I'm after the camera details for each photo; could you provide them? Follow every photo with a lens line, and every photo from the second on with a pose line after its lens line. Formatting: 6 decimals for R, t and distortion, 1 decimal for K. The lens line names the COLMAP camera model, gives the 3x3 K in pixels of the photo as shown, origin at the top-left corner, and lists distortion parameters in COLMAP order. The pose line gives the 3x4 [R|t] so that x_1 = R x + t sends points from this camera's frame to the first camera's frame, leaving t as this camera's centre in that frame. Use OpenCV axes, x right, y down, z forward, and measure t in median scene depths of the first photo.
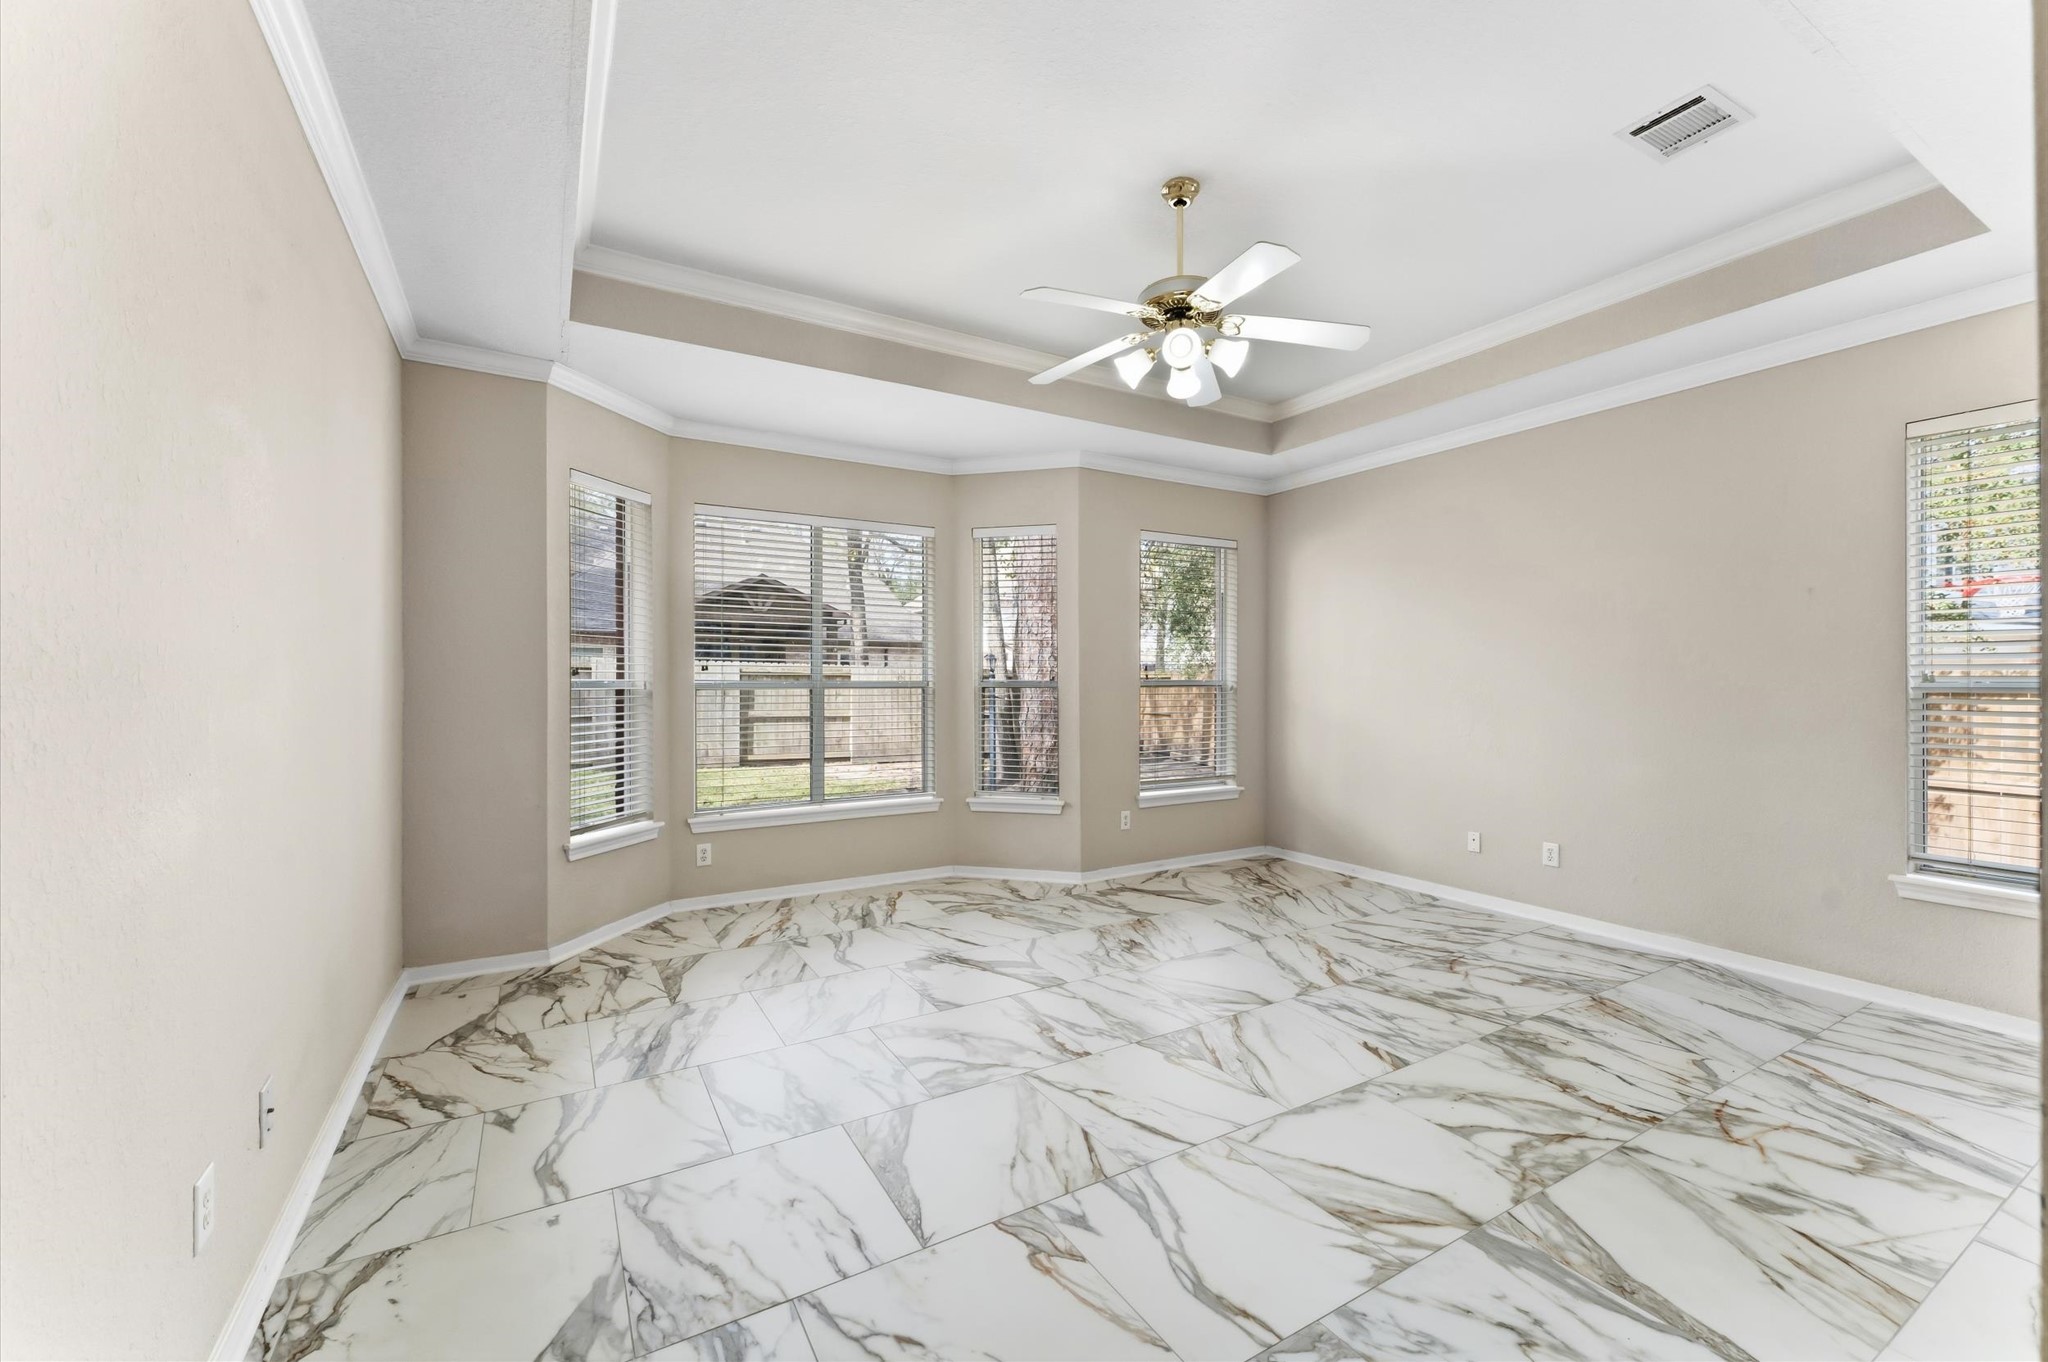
lens RADIAL K [[830.3, 0, 1031.5], [0, 830.3, 680.7], [0, 0, 1]] dist [-0.002003, 0.000340]
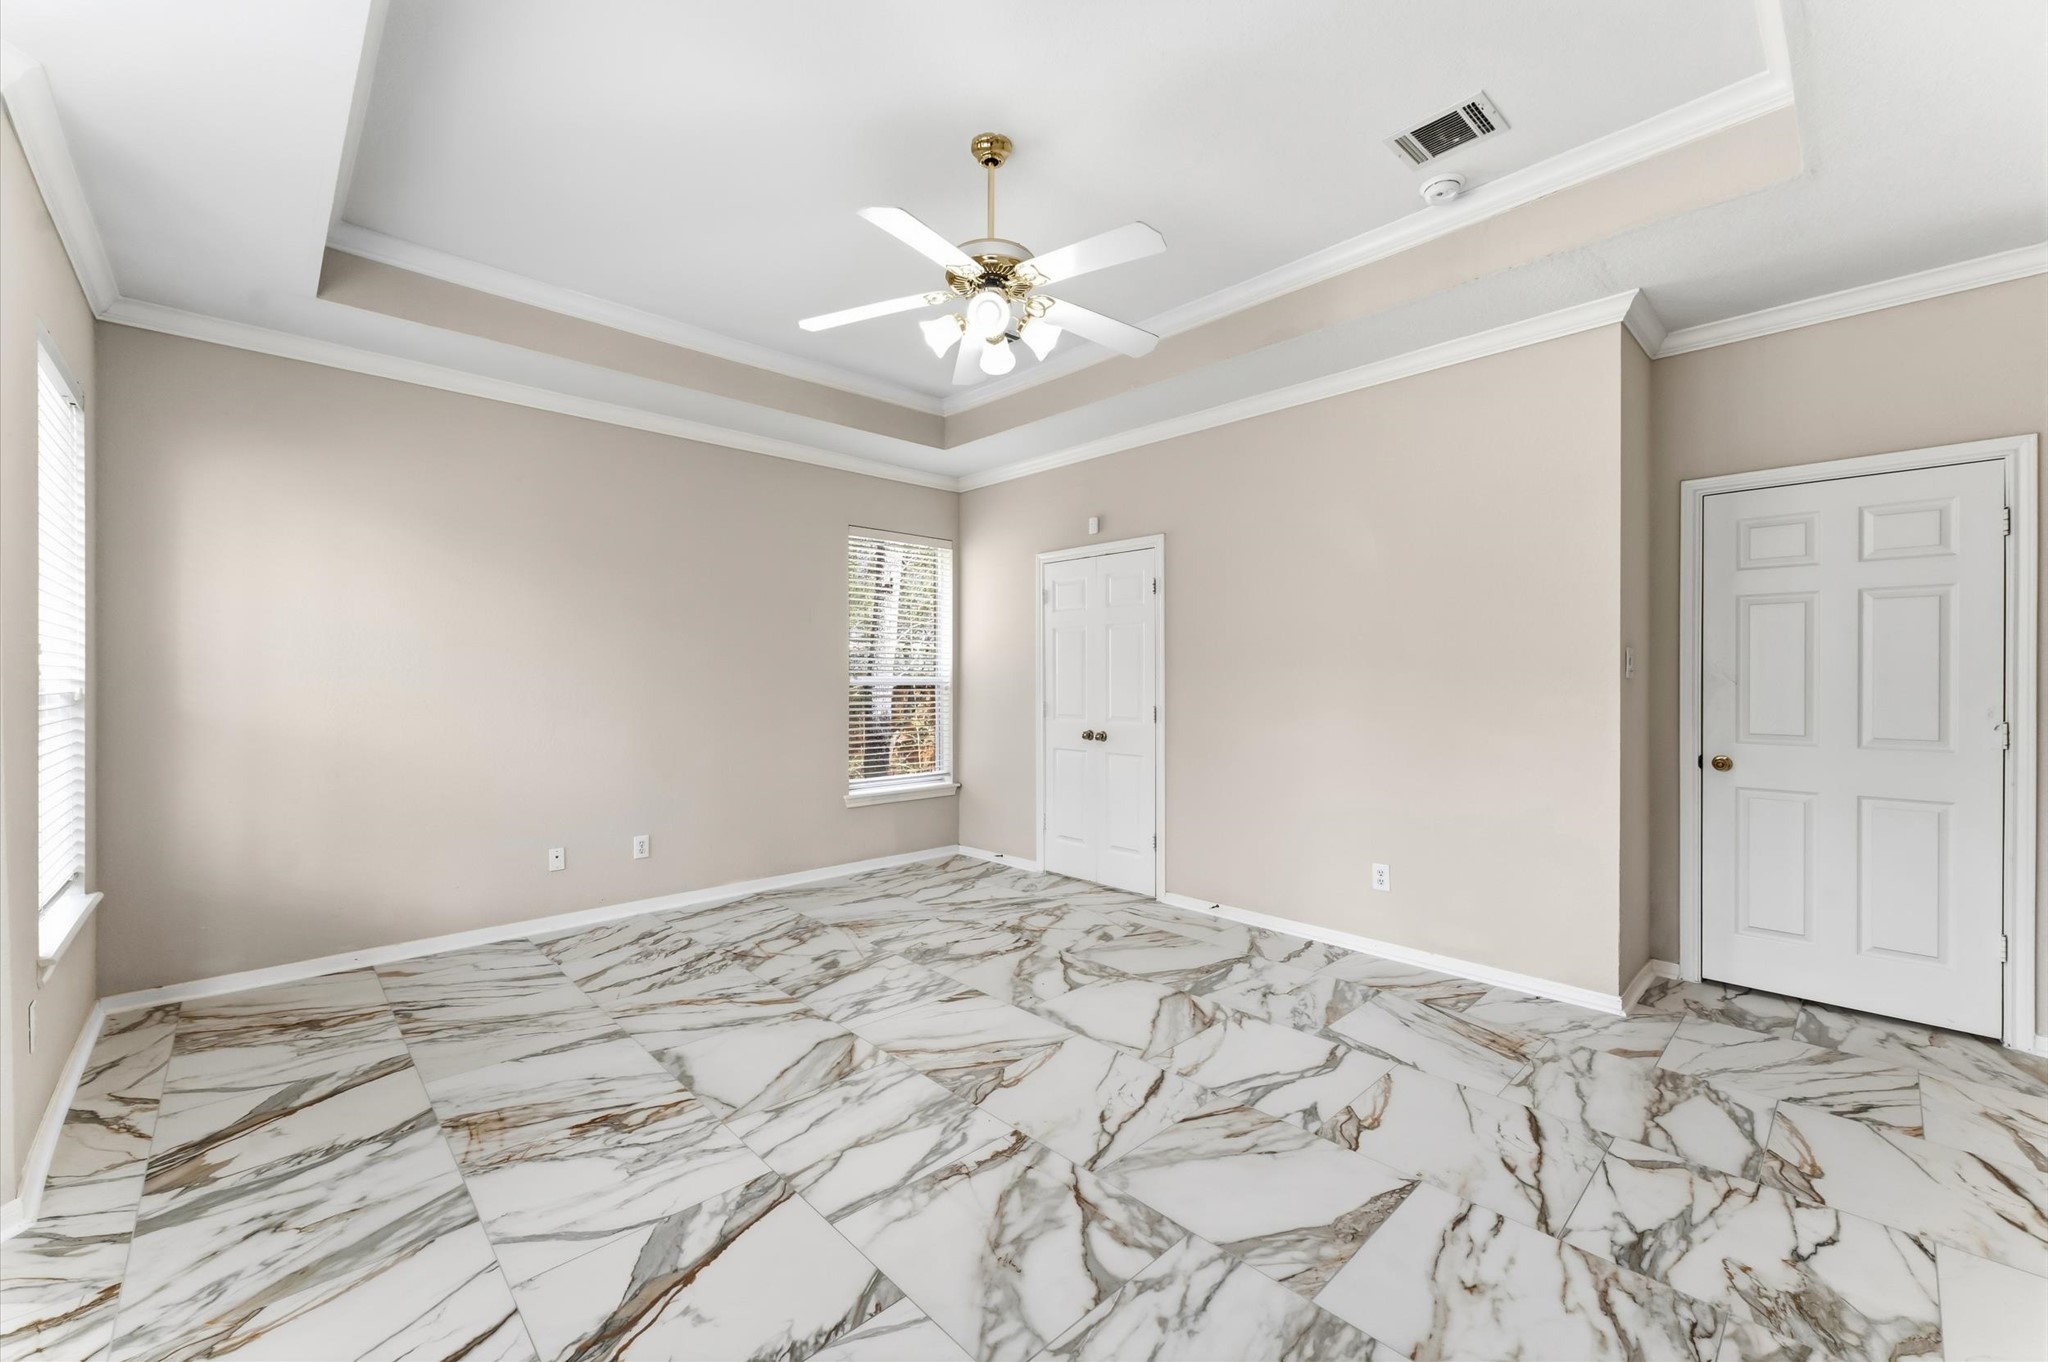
lens RADIAL K [[830.3, 0, 1009.4], [0, 830.3, 681.9], [0, 0, 1]] dist [-0.002003, 0.000340]
pose [[-0.224553, -0.004968, 0.974449, -0.648104], [0.002842, 0.999979, 0.005754, 0.000143], [-0.974458, 0.004062, -0.224535, 1.061256]]
